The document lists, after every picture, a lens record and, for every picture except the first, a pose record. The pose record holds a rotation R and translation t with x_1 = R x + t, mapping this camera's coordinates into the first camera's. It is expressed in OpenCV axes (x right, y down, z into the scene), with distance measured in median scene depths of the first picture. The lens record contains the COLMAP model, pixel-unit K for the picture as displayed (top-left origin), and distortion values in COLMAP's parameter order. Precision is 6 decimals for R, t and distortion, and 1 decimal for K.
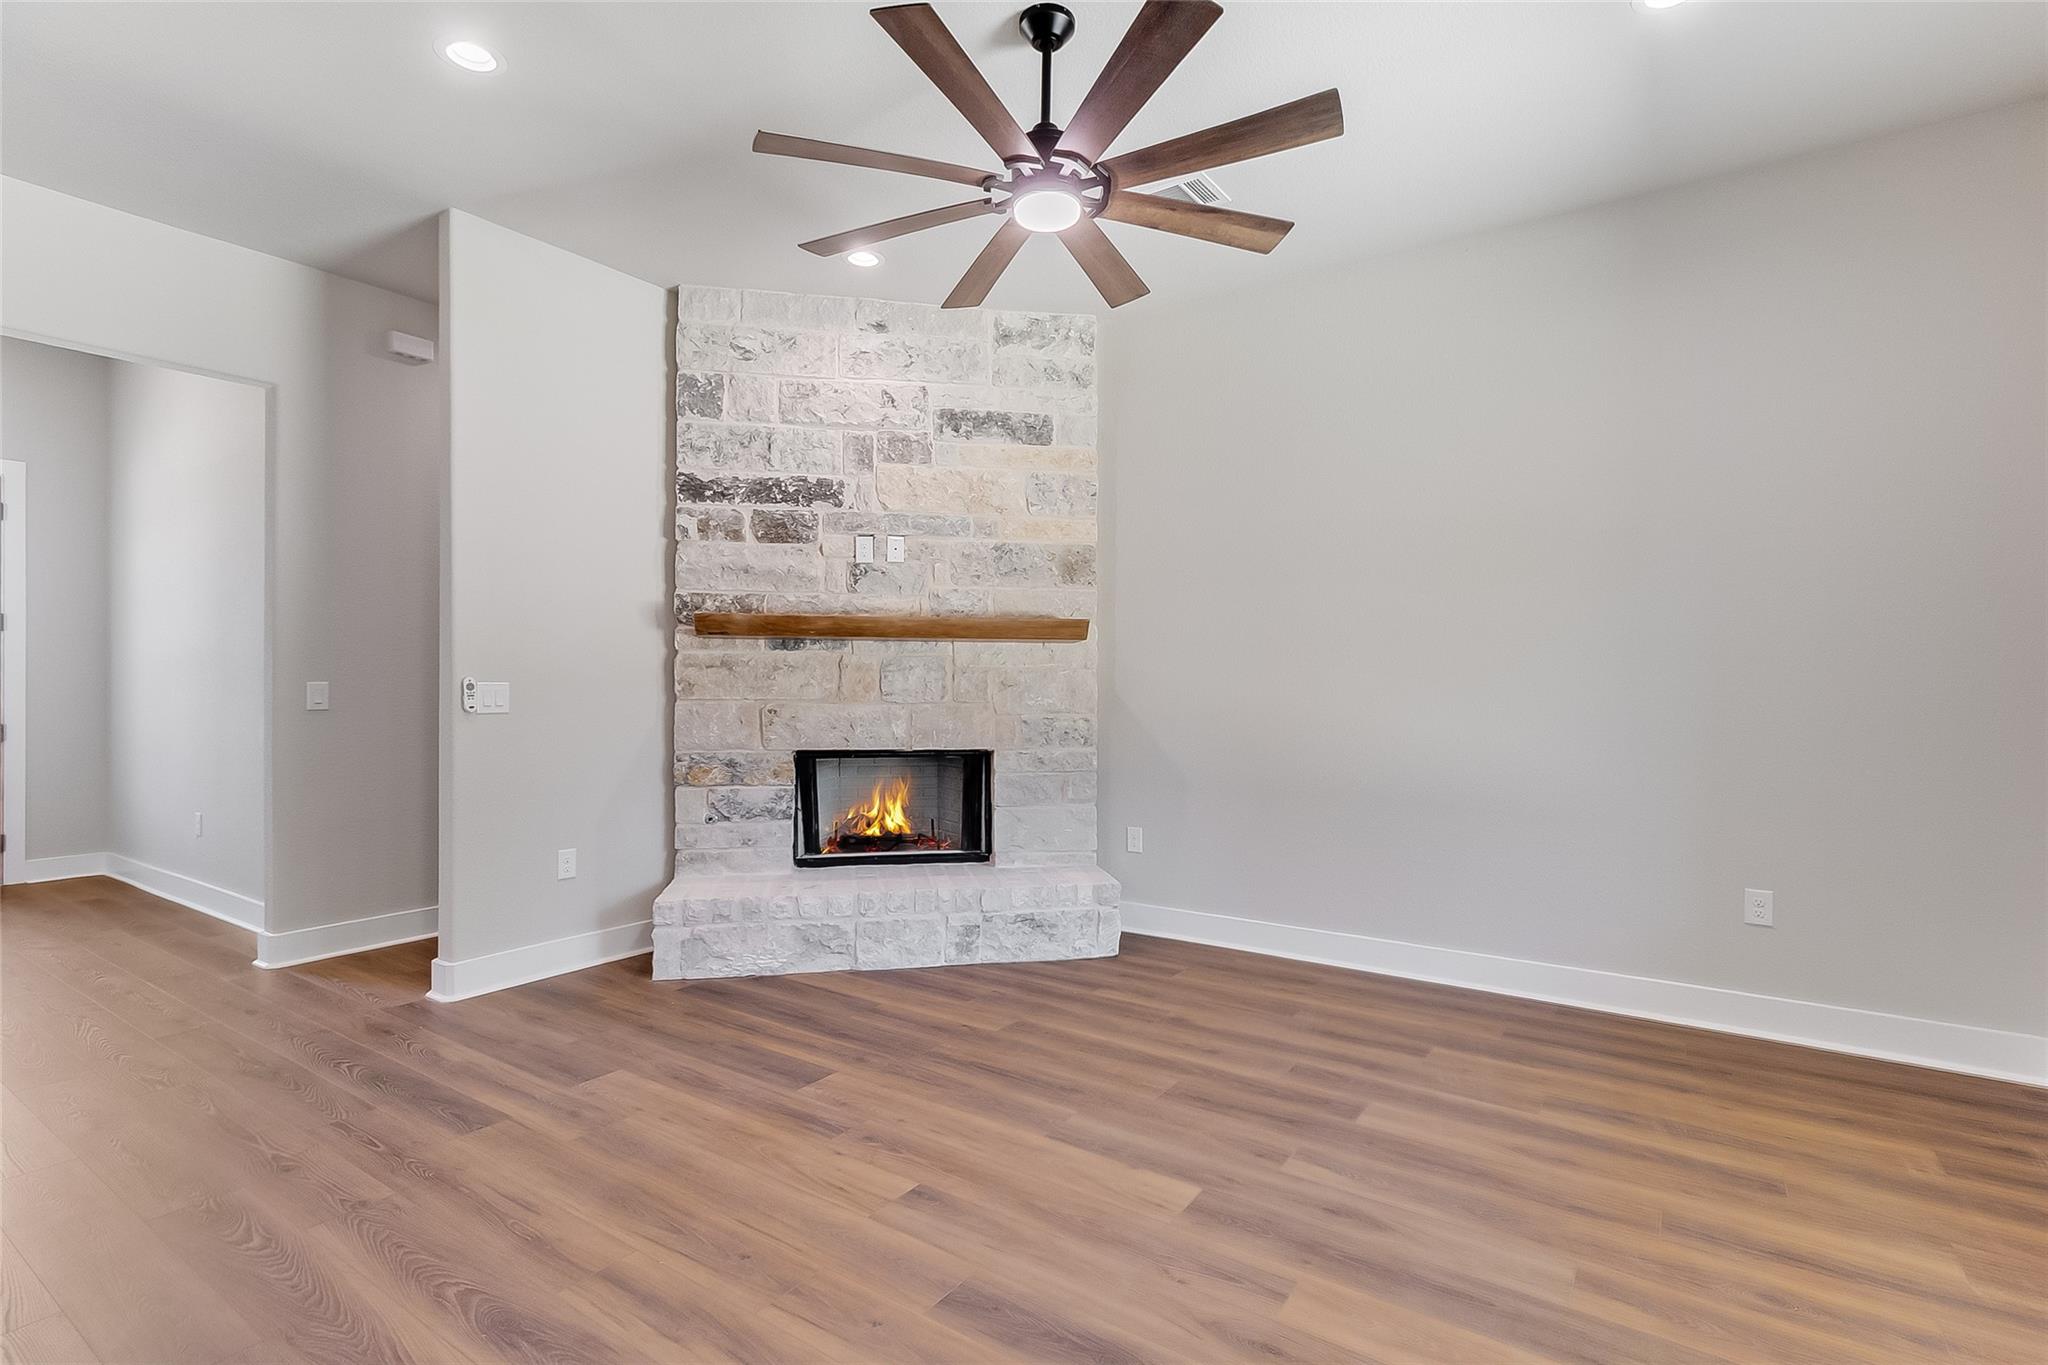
lens RADIAL K [[961.5, 0, 1027.7], [0, 961.5, 687.9], [0, 0, 1]] dist [0.003373, 0.000612]
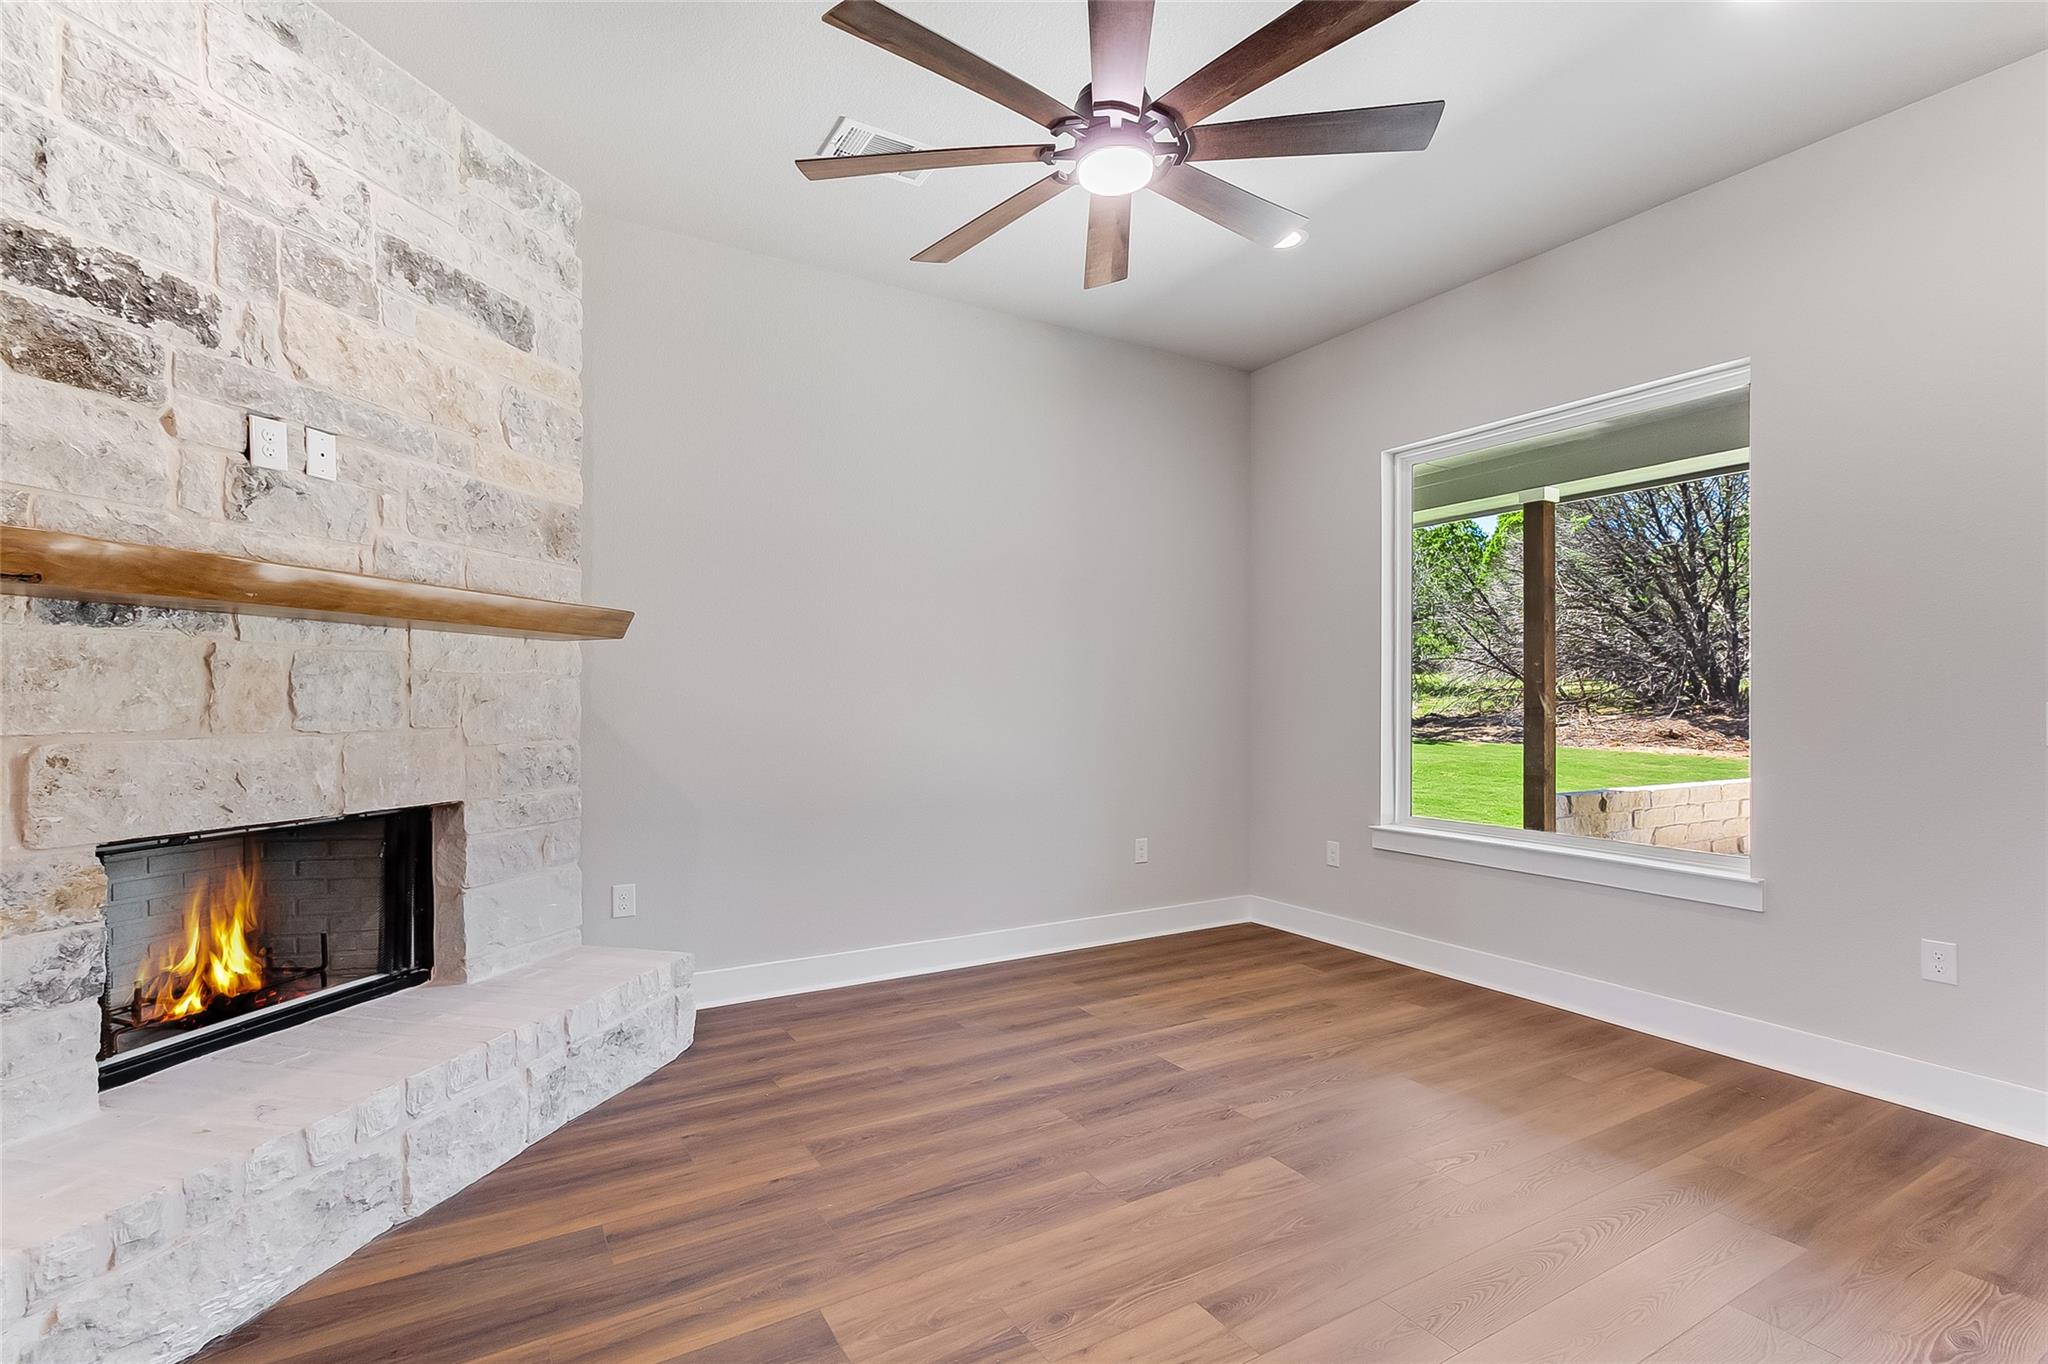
lens RADIAL K [[967.5, 0, 1024.3], [0, 967.5, 697.0], [0, 0, 1]] dist [0.000259, -0.000137]
pose [[0.409280, -0.000271, 0.912409, -0.481657], [0.001623, 0.999999, -0.000431, -0.004383], [-0.912408, 0.001657, 0.409280, 0.404897]]
